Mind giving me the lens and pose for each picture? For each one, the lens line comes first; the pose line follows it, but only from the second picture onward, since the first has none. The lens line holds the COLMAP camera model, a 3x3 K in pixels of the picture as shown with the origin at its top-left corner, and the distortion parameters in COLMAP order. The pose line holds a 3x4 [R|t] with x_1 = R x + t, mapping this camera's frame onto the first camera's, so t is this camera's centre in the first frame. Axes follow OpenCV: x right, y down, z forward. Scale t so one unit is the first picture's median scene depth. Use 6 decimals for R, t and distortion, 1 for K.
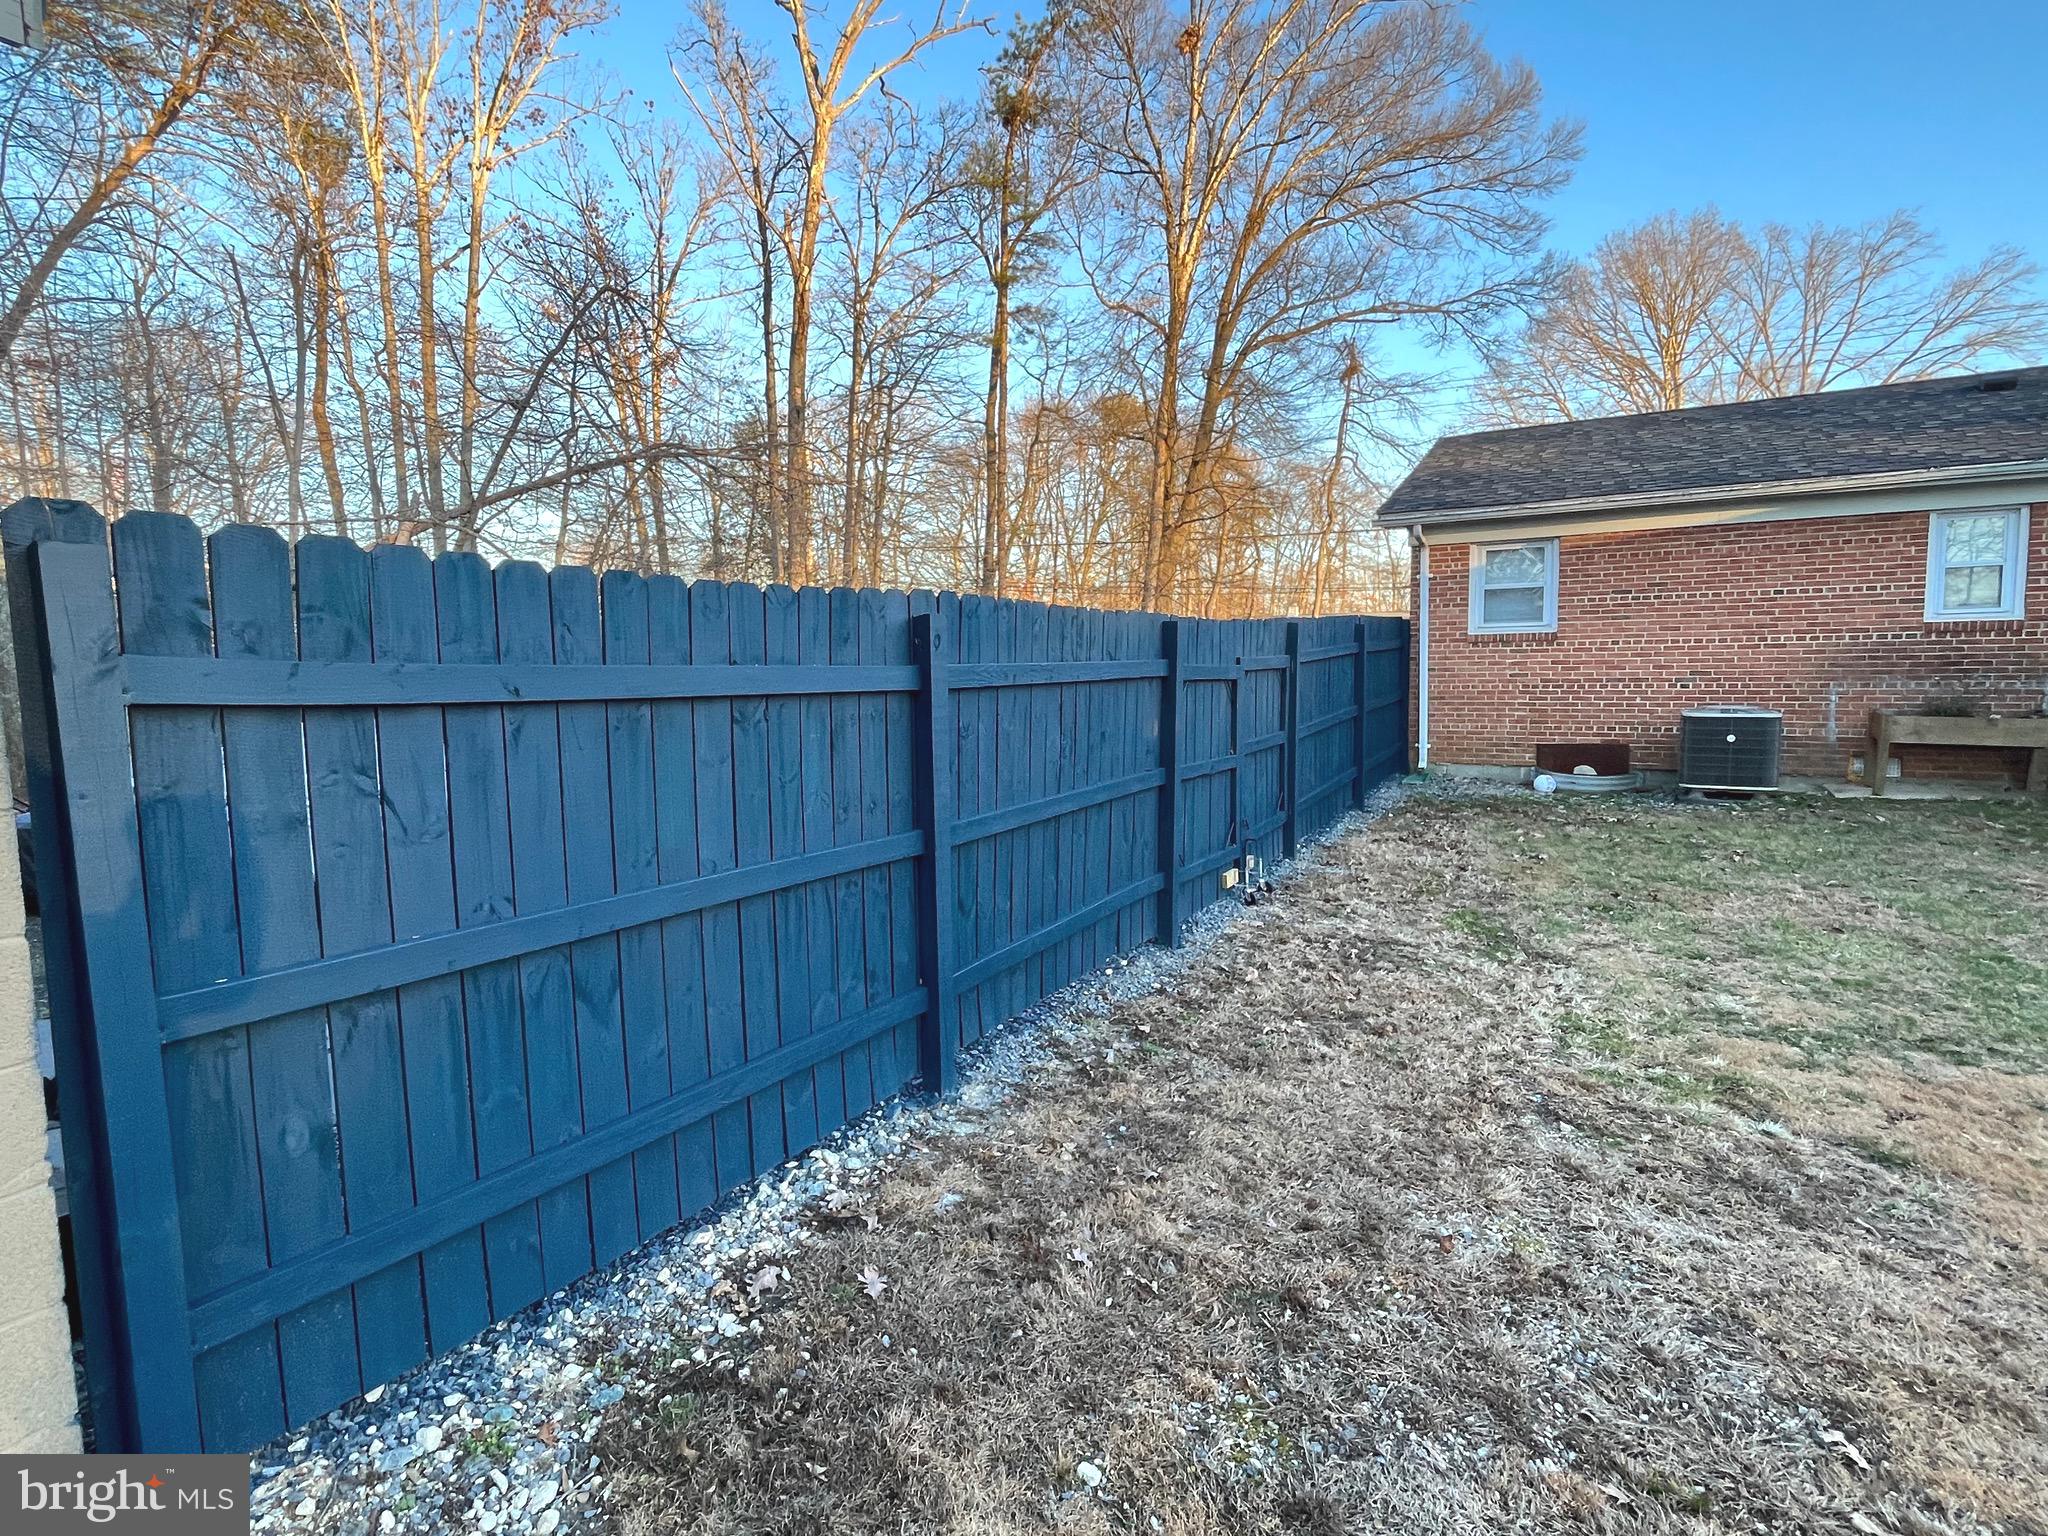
lens RADIAL K [[1047.6, 0, 1006.1], [0, 1047.6, 759.1], [0, 0, 1]] dist [-0.003881, -0.001602]
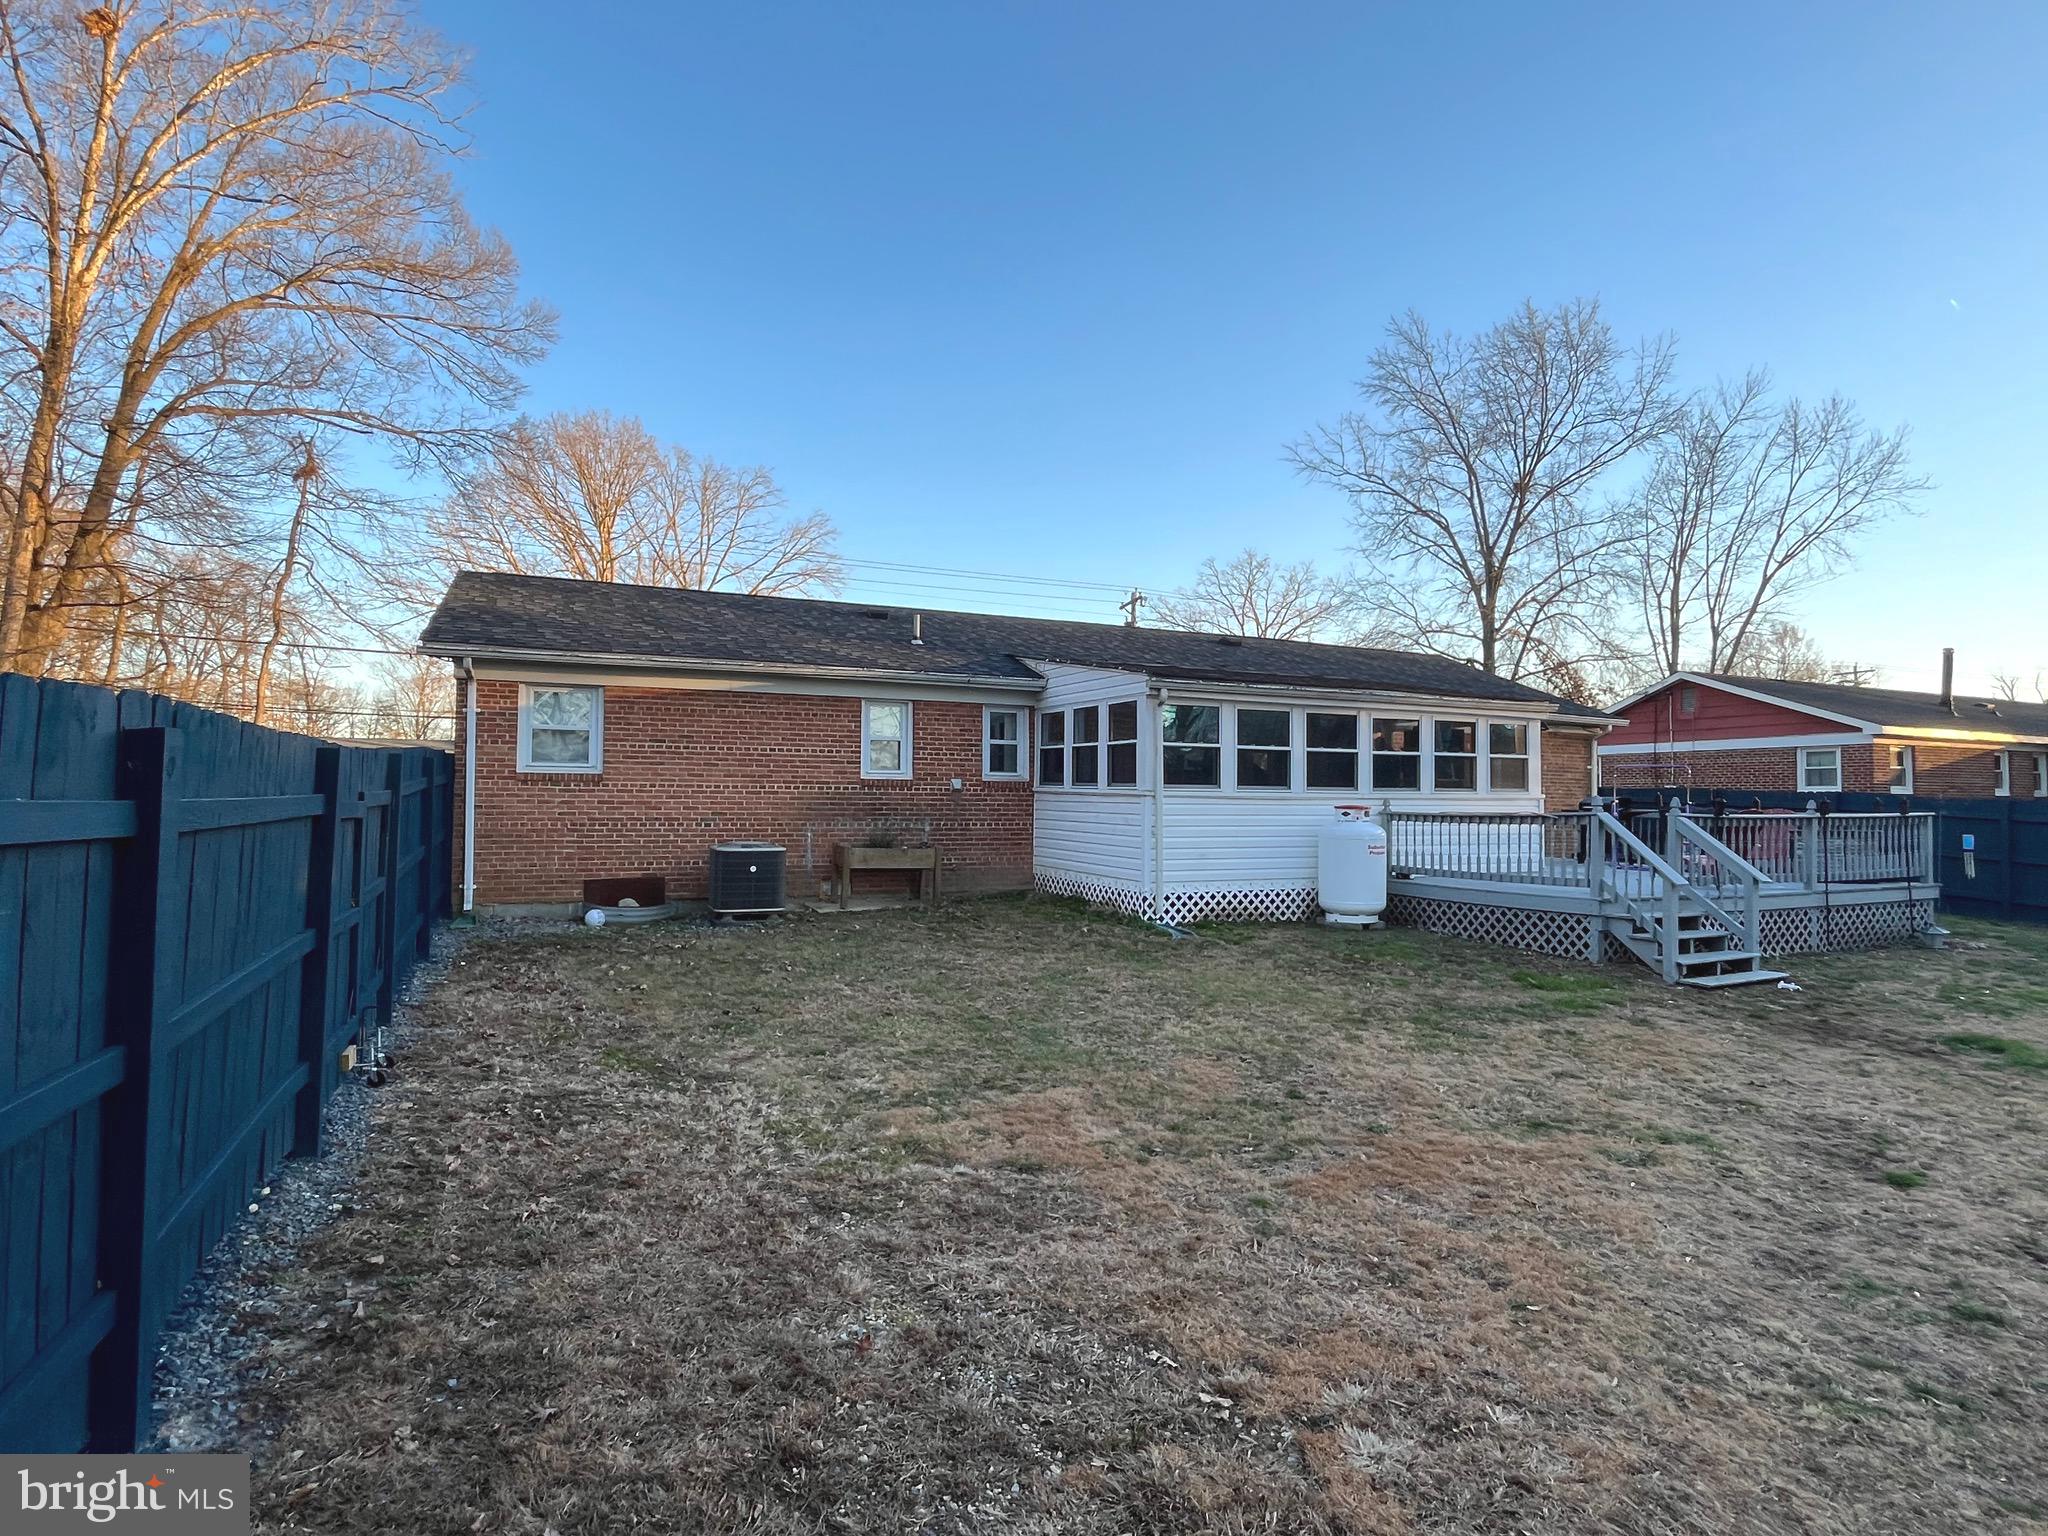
lens RADIAL K [[1047.6, 0, 1015.5], [0, 1047.6, 764.8], [0, 0, 1]] dist [-0.003881, -0.001602]
pose [[0.580605, 0.049474, 0.812681, -0.115501], [0.051362, 0.993938, -0.097203, -0.006486], [-0.812564, 0.098177, 0.574545, 0.052961]]
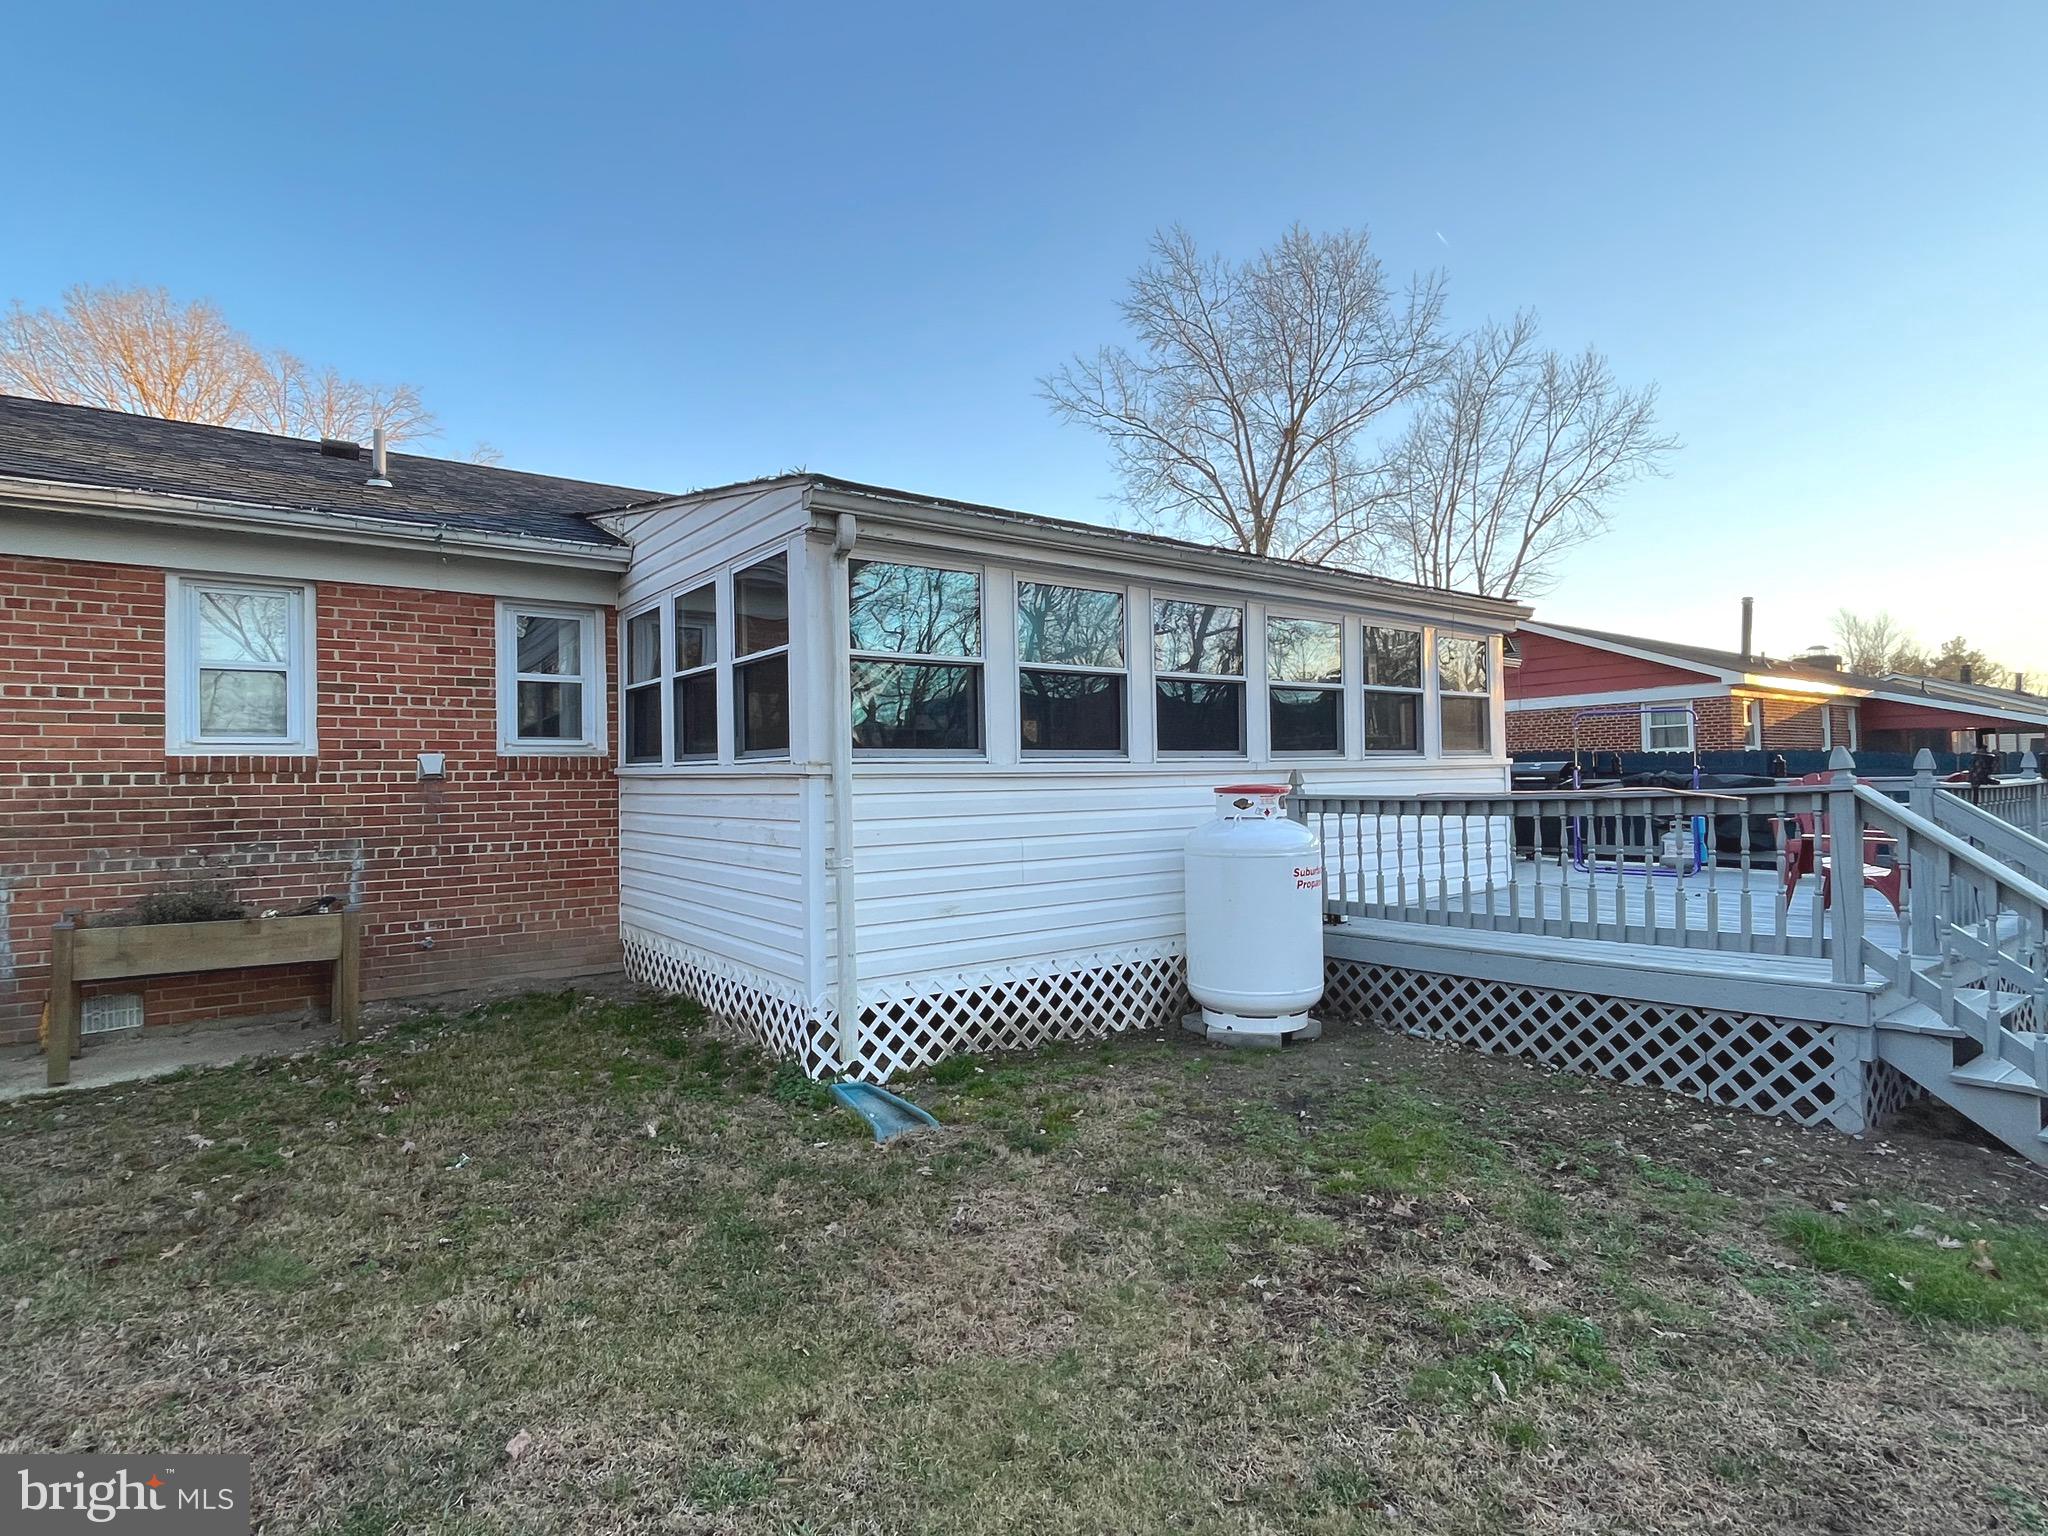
lens RADIAL K [[1047.6, 0, 1007.1], [0, 1047.6, 762.7], [0, 0, 1]] dist [-0.003881, -0.001602]
pose [[0.385577, 0.029450, 0.922205, 0.538965], [0.092921, 0.993170, -0.070566, -0.043819], [-0.917985, 0.112901, 0.380207, 0.355394]]
